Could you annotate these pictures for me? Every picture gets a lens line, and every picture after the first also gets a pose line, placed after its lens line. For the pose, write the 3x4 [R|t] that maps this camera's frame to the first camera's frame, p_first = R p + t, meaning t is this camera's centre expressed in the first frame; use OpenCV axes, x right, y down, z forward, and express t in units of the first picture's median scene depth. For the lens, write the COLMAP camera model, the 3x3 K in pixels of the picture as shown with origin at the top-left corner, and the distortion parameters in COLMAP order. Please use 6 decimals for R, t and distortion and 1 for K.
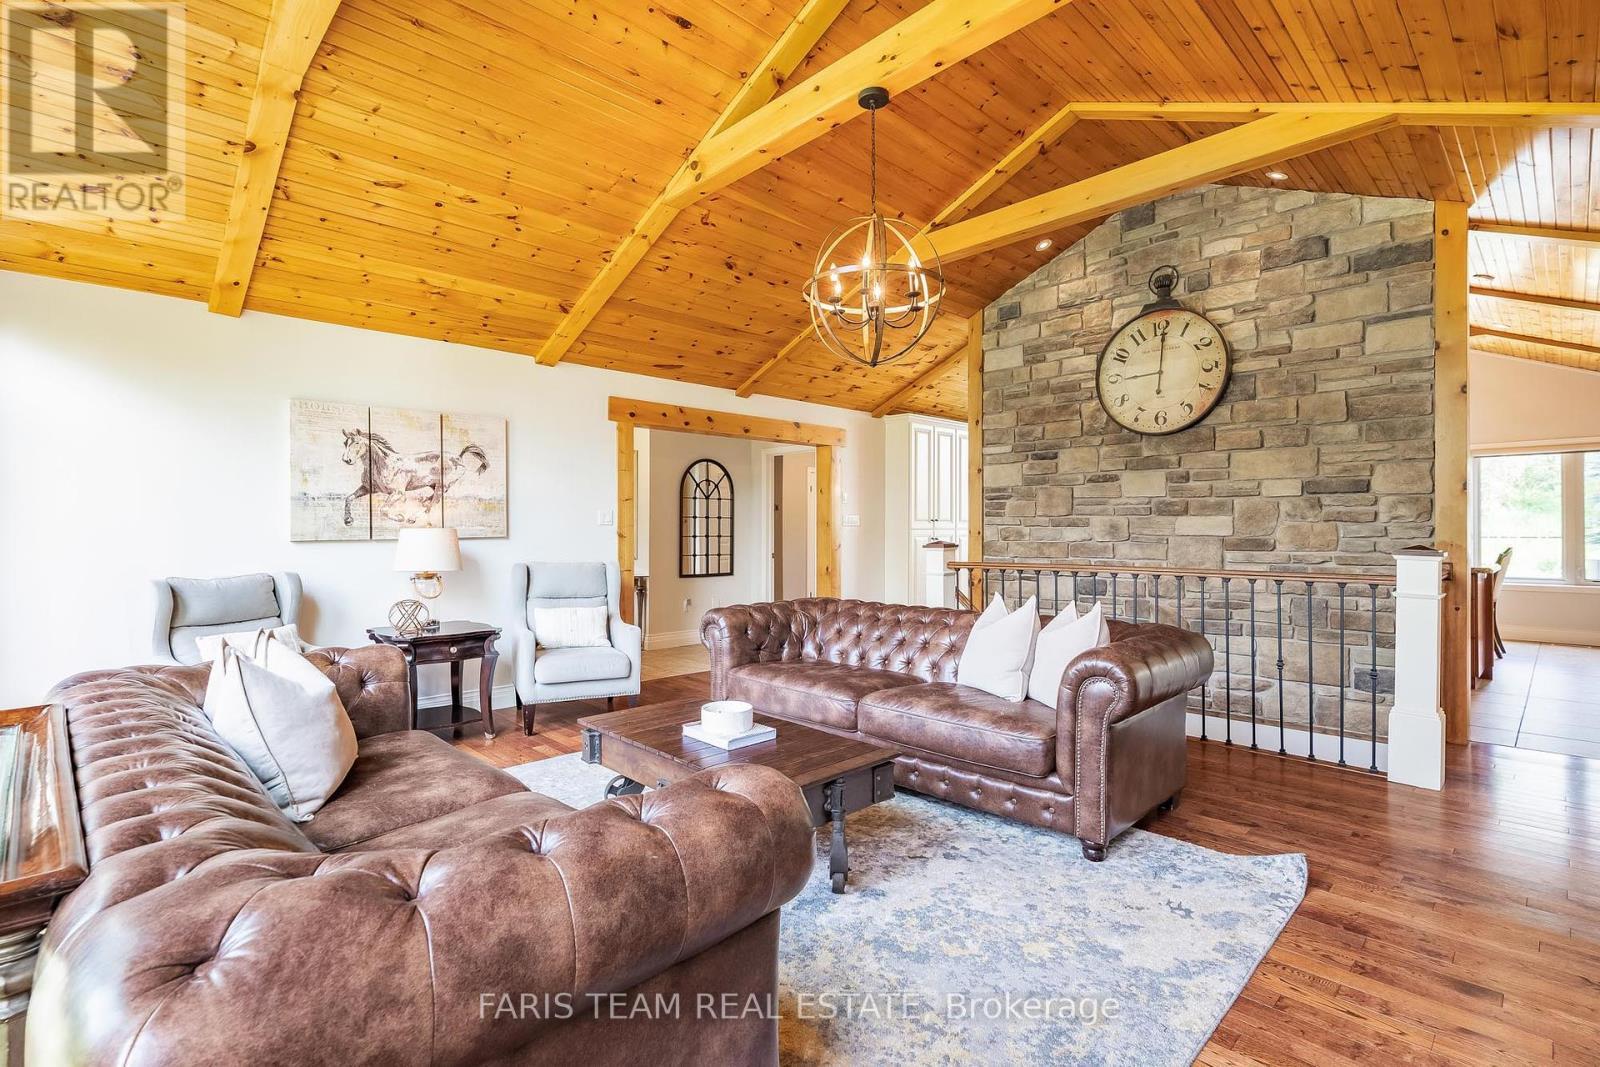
lens RADIAL K [[737.4, 0, 802.7], [0, 737.4, 531.3], [0, 0, 1]] dist [-0.012638, 0.004137]
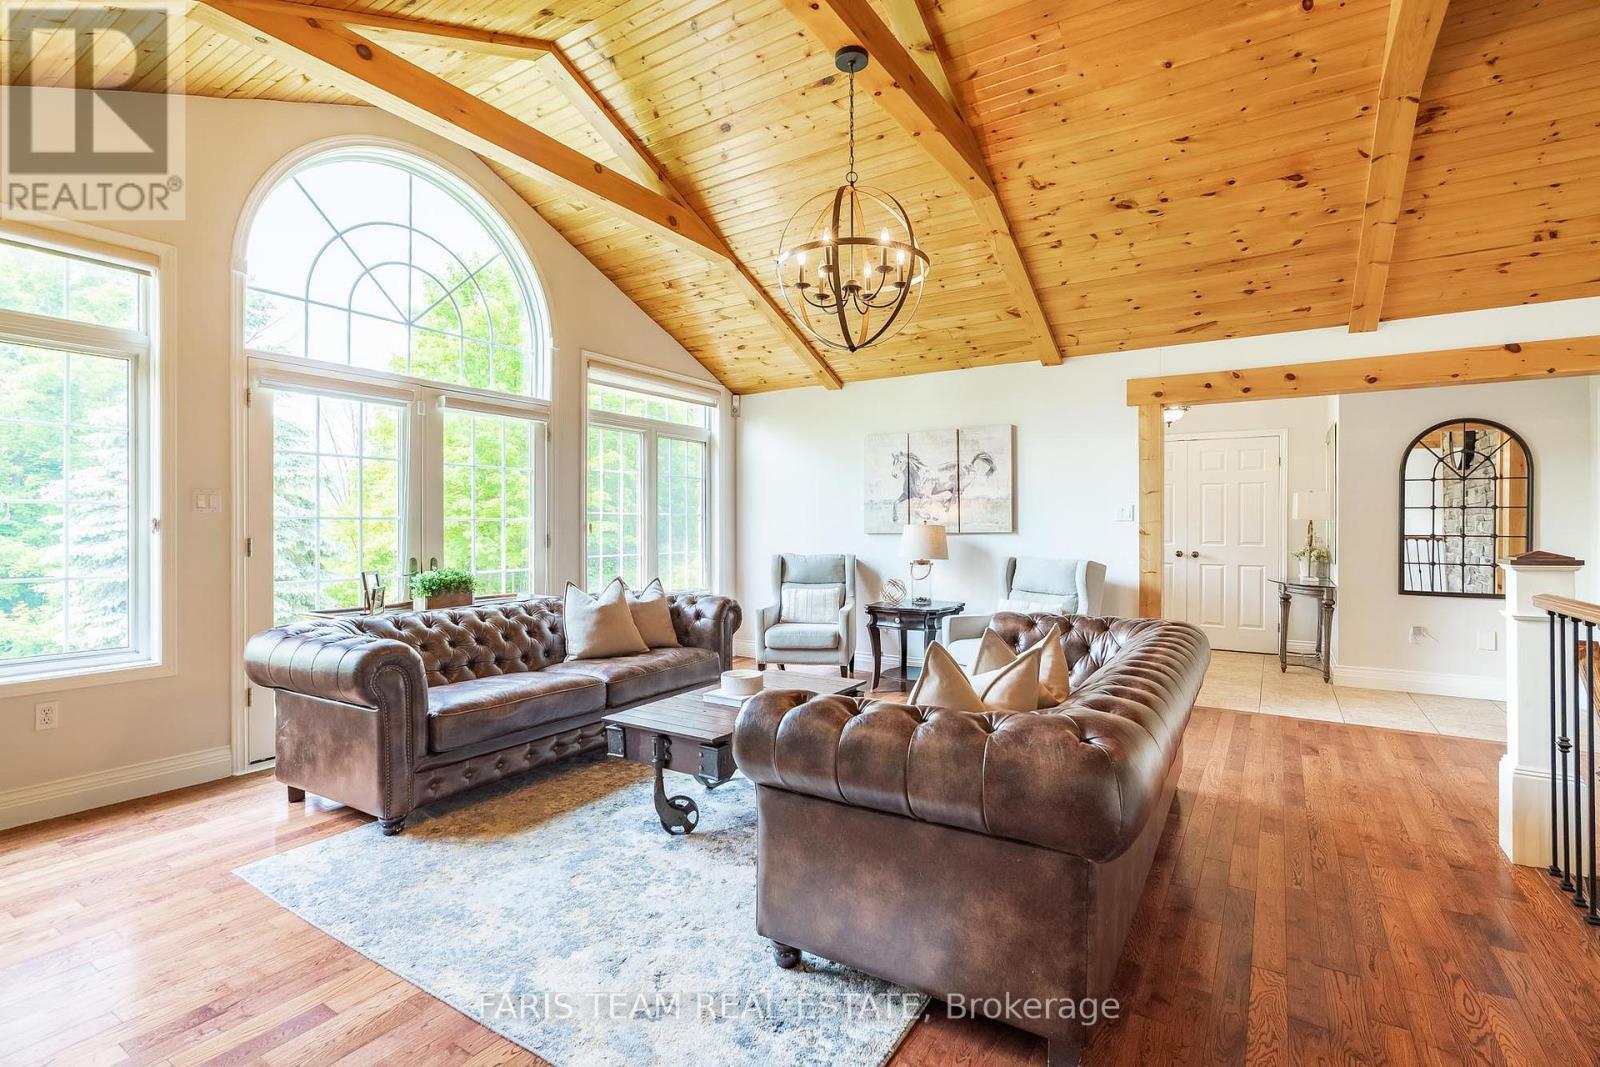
lens RADIAL K [[737.4, 0, 793.3], [0, 737.4, 527.0], [0, 0, 1]] dist [-0.012638, 0.004137]
pose [[0.237271, 0.003640, -0.971437, 0.628234], [-0.003251, 0.999990, 0.002953, -0.002991], [0.971438, 0.002458, 0.237281, 0.457423]]
